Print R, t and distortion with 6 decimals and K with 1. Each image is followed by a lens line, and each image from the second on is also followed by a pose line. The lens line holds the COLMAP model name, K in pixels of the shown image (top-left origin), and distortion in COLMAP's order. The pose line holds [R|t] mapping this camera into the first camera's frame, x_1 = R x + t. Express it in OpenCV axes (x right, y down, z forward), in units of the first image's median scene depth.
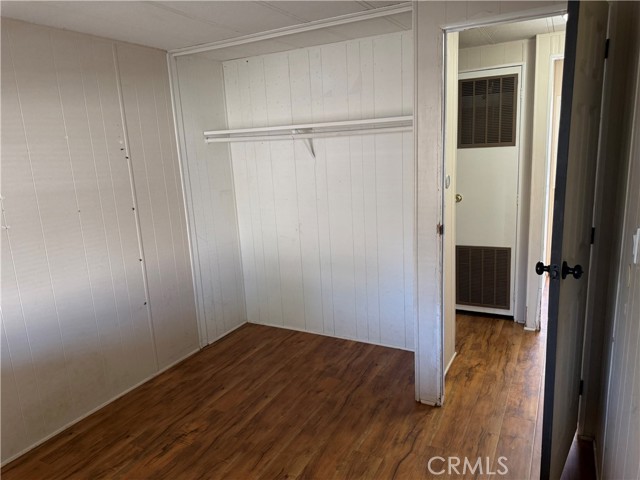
lens RADIAL K [[451.5, 0, 320.0], [0, 451.5, 240.0], [0, 0, 1]] dist [-0.006892, -0.004802]
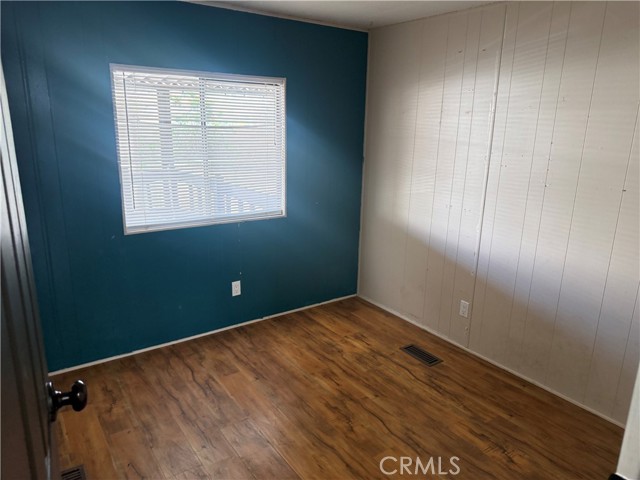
lens RADIAL K [[448.9, 0, 356.0], [0, 448.9, 238.9], [0, 0, 1]] dist [-0.003180, -0.001365]
pose [[-0.394942, 0.268600, -0.878564, 0.508642], [-0.196766, 0.909384, 0.366474, -0.233236], [0.897387, 0.317608, -0.306303, 0.905226]]
